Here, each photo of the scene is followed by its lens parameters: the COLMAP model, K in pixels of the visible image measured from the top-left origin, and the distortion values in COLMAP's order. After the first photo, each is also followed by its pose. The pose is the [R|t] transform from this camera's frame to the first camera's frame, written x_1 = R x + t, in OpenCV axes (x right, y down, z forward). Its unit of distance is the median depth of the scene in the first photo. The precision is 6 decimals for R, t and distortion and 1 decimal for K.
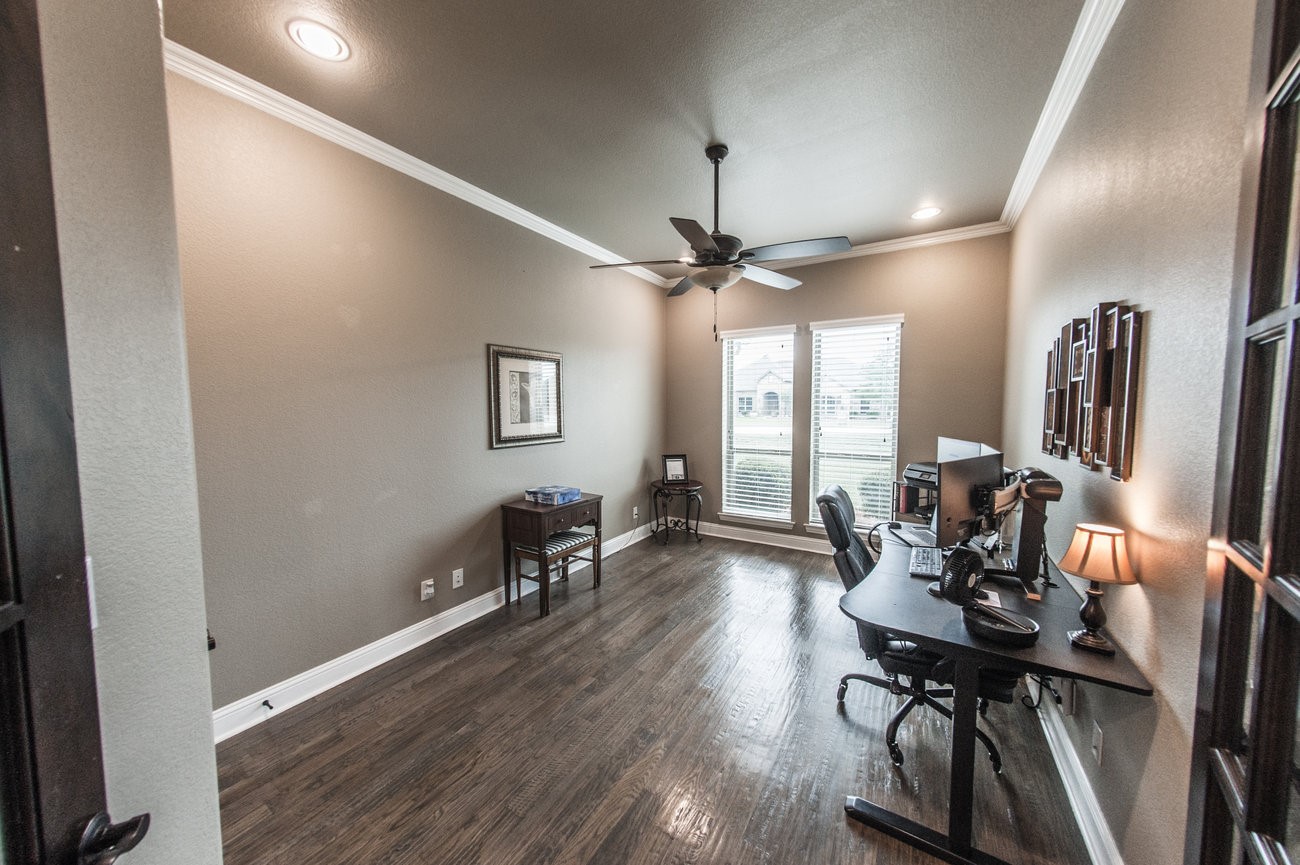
lens RADIAL K [[436.0, 0, 650.0], [0, 436.0, 432.5], [0, 0, 1]] dist [0.000447, 0.000016]
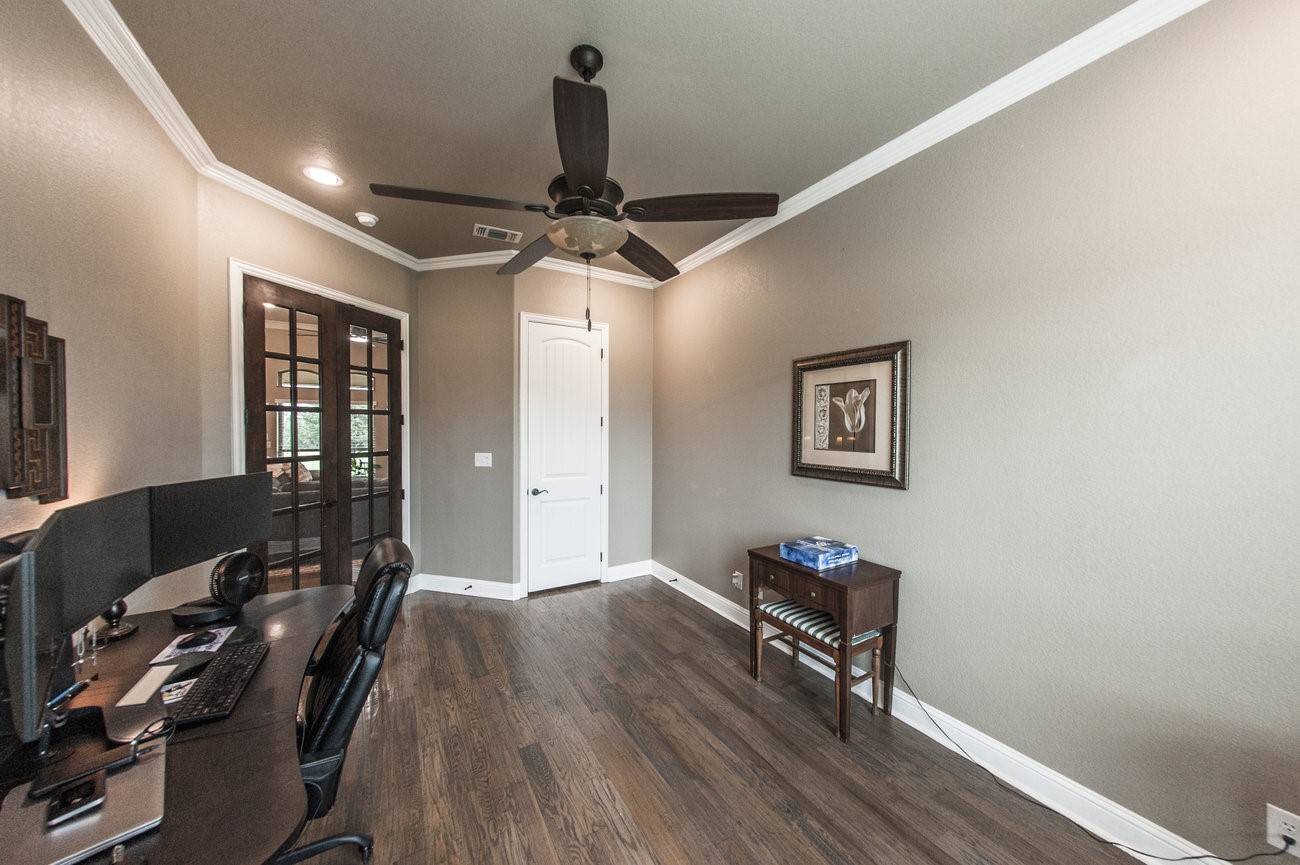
lens RADIAL K [[436.0, 0, 650.0], [0, 436.0, 432.5], [0, 0, 1]] dist [0.000447, 0.000016]
pose [[-0.451197, 0.017774, -0.892247, 0.558873], [-0.061842, 0.996776, 0.051128, -0.074955], [0.890279, 0.078247, -0.448643, 1.100029]]
